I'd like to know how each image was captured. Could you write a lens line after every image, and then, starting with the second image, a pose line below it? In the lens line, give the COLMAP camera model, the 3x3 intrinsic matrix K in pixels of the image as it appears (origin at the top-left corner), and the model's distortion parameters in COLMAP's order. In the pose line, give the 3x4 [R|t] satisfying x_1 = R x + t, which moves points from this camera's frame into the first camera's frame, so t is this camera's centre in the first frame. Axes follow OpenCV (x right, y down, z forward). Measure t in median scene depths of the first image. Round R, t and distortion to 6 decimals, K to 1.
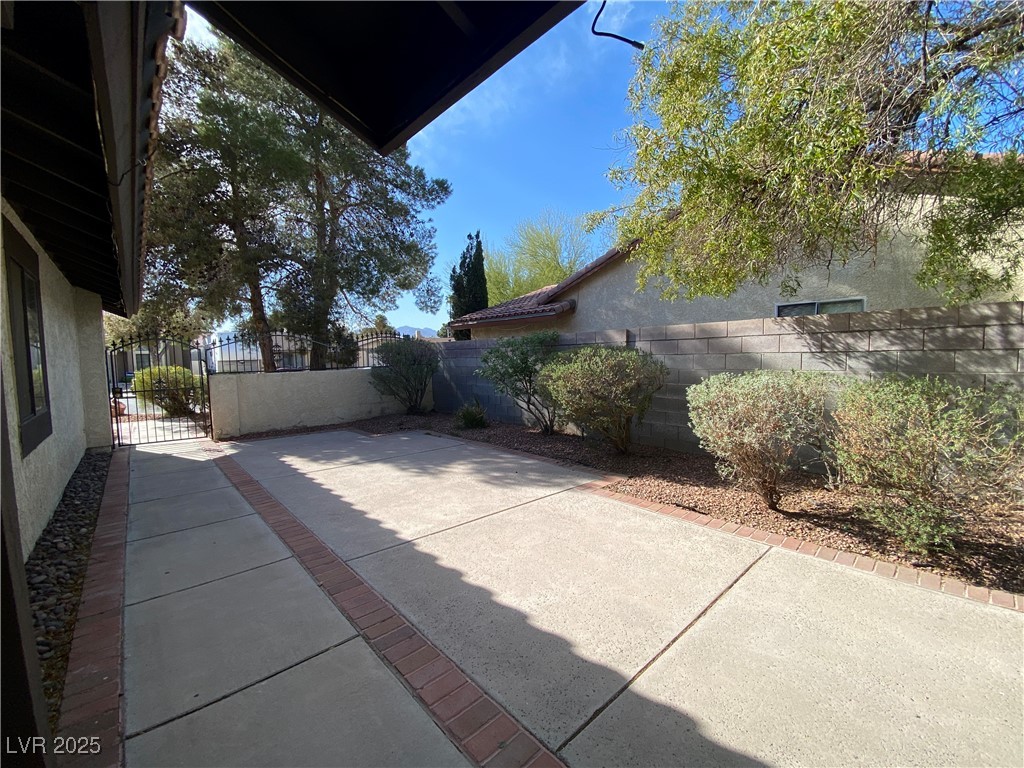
lens RADIAL K [[417.8, 0, 512.0], [0, 417.8, 384.0], [0, 0, 1]] dist [-0.000306, -0.000138]
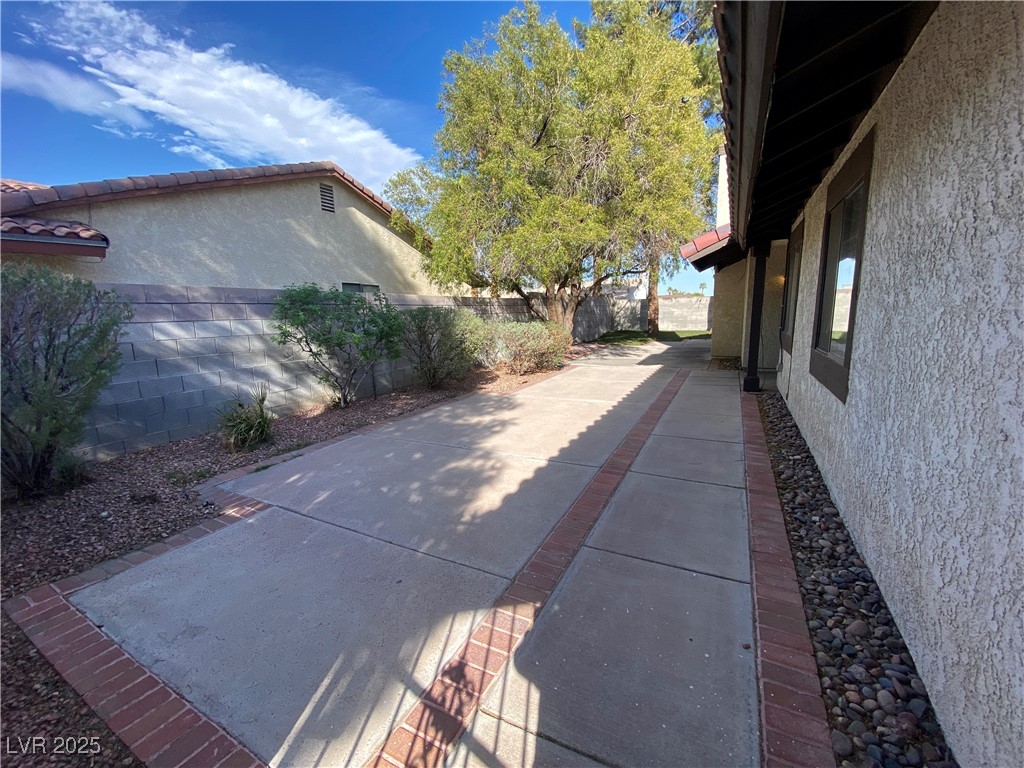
lens RADIAL K [[417.8, 0, 512.0], [0, 417.8, 384.0], [0, 0, 1]] dist [-0.000306, -0.000138]
pose [[-0.339969, -0.129648, 0.931457, -1.276657], [0.101795, 0.979559, 0.173497, -0.069795], [-0.934911, 0.153801, -0.319823, 1.409274]]
